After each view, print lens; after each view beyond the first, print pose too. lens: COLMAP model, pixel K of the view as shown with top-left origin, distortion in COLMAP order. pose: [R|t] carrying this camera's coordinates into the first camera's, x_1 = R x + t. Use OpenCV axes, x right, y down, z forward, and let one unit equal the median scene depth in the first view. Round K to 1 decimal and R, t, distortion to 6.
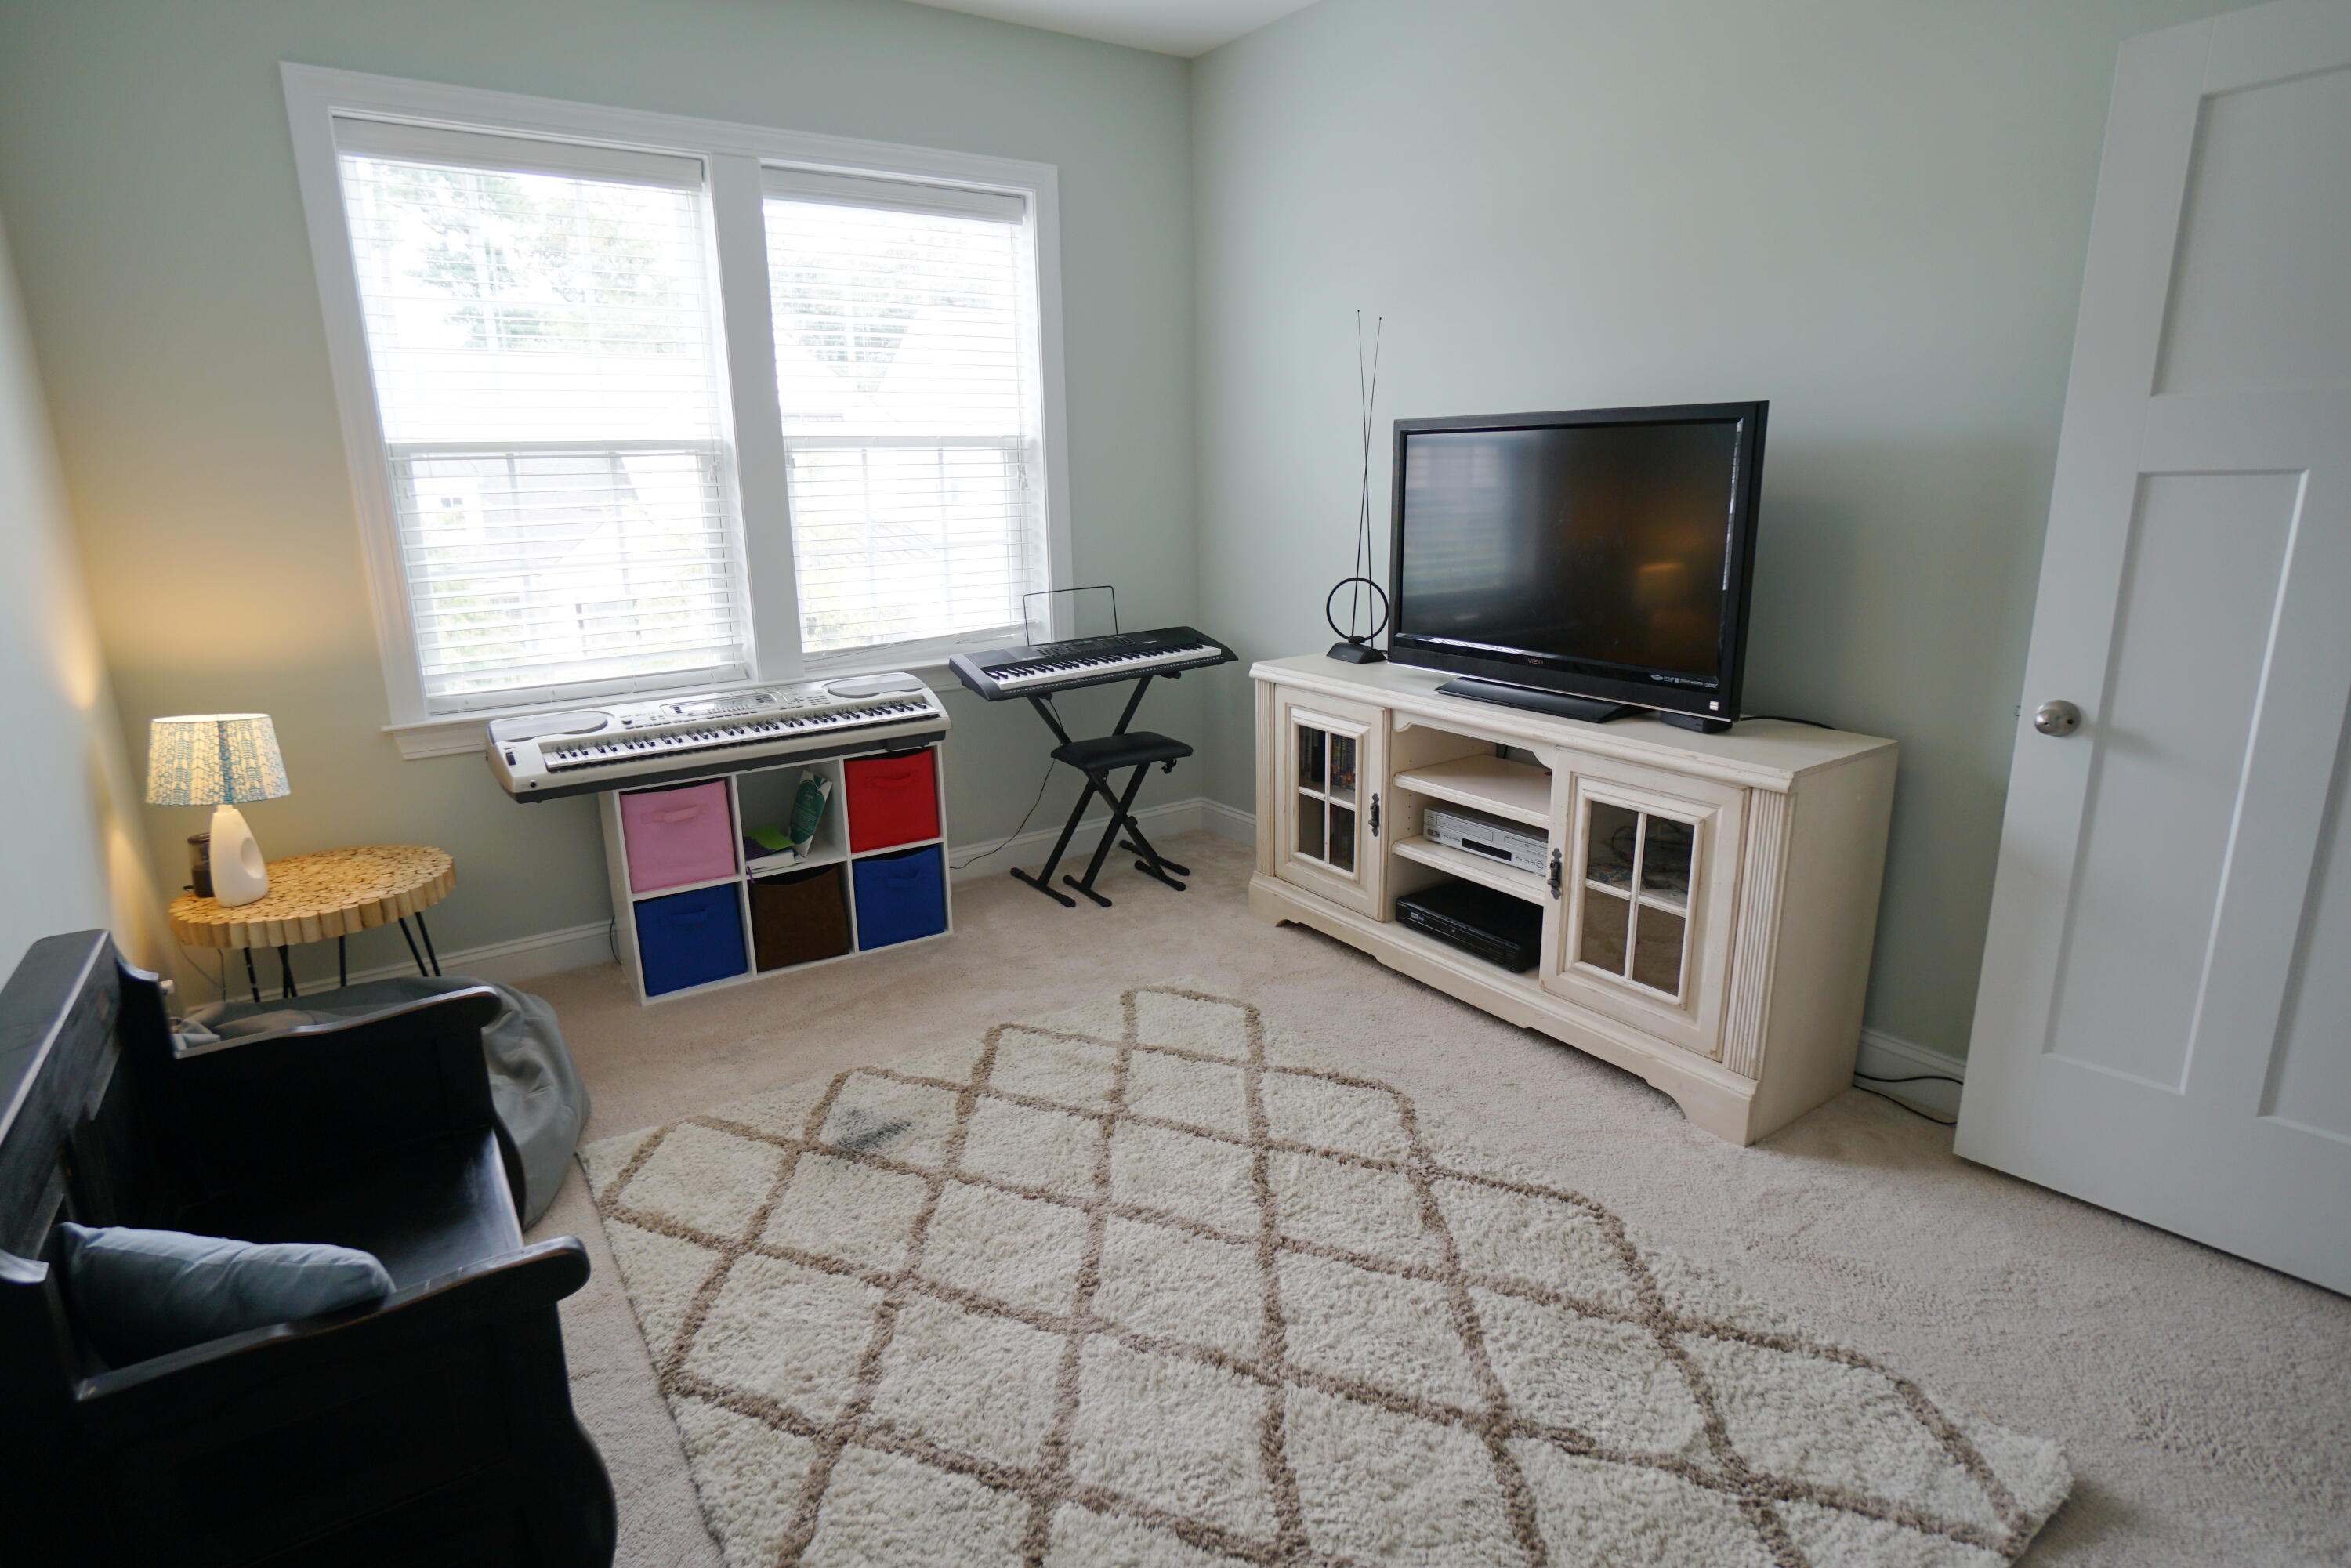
lens RADIAL K [[1221.0, 0, 1158.8], [0, 1221.0, 769.7], [0, 0, 1]] dist [-0.006477, 0.002233]
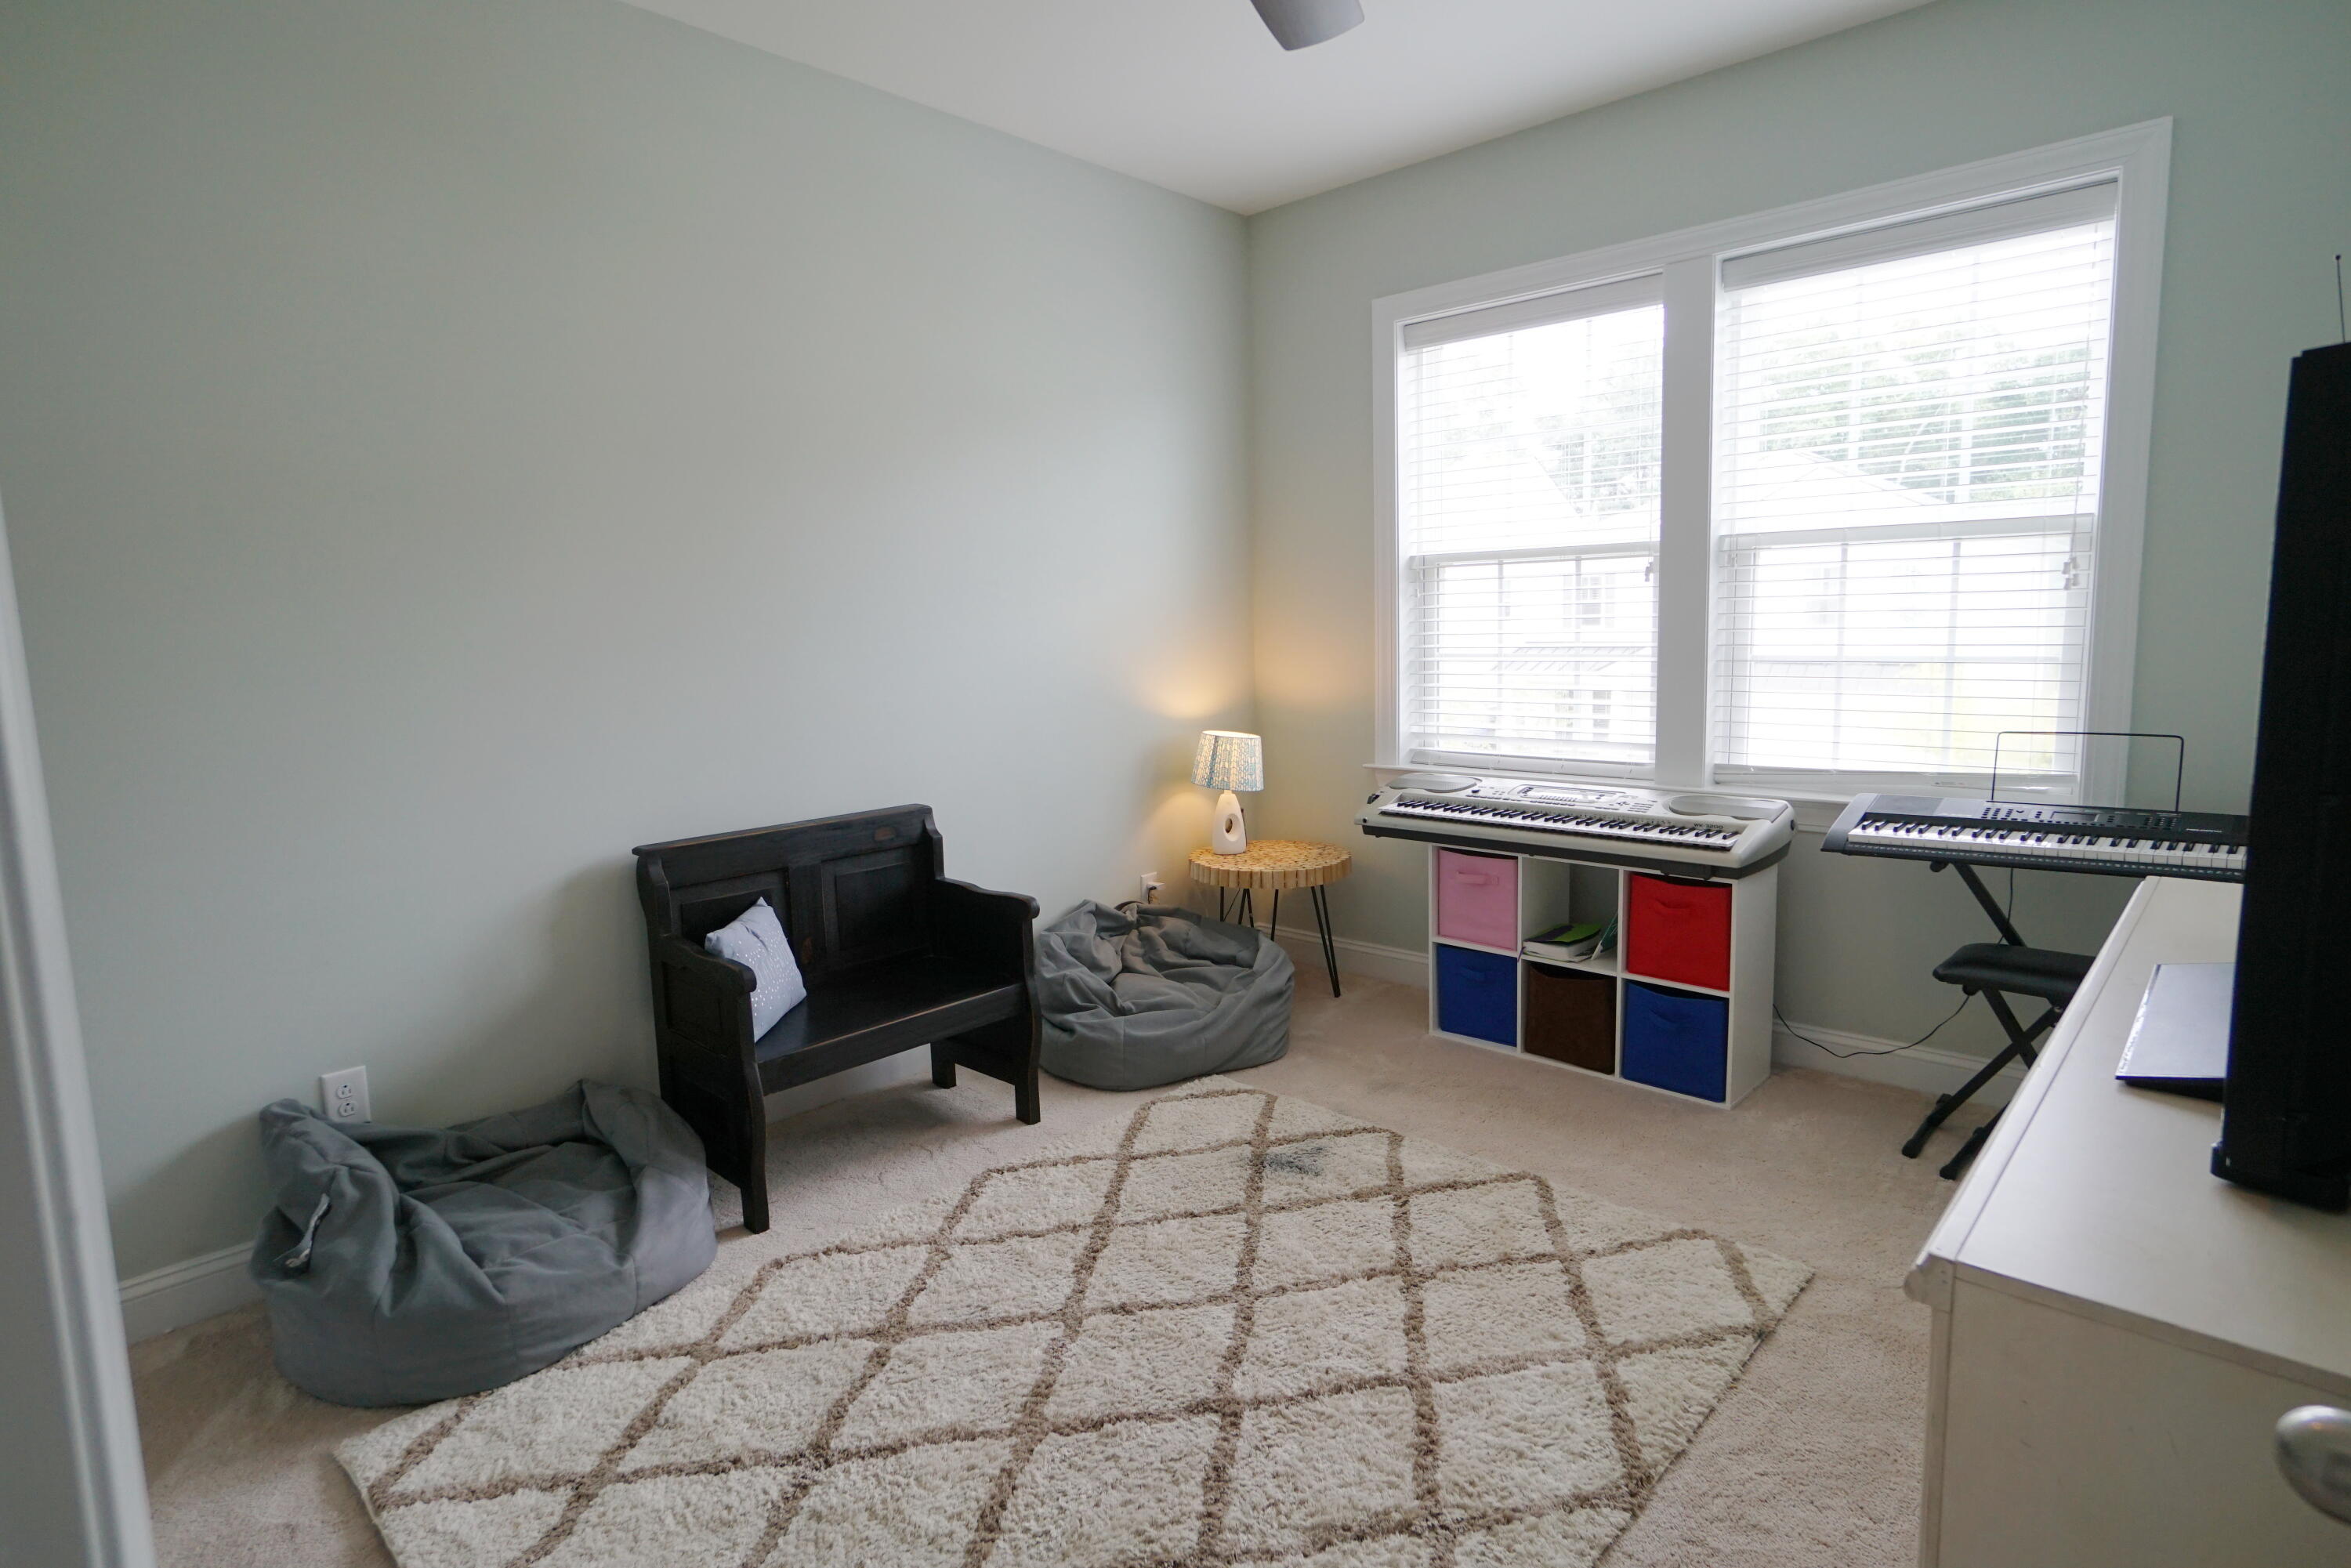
lens RADIAL K [[1221.0, 0, 1155.3], [0, 1221.0, 784.0], [0, 0, 1]] dist [-0.006477, 0.002233]
pose [[0.211844, 0.148106, -0.966016, 0.596802], [-0.213494, 0.971590, 0.102142, -0.097021], [0.953699, 0.184600, 0.237445, 0.434416]]
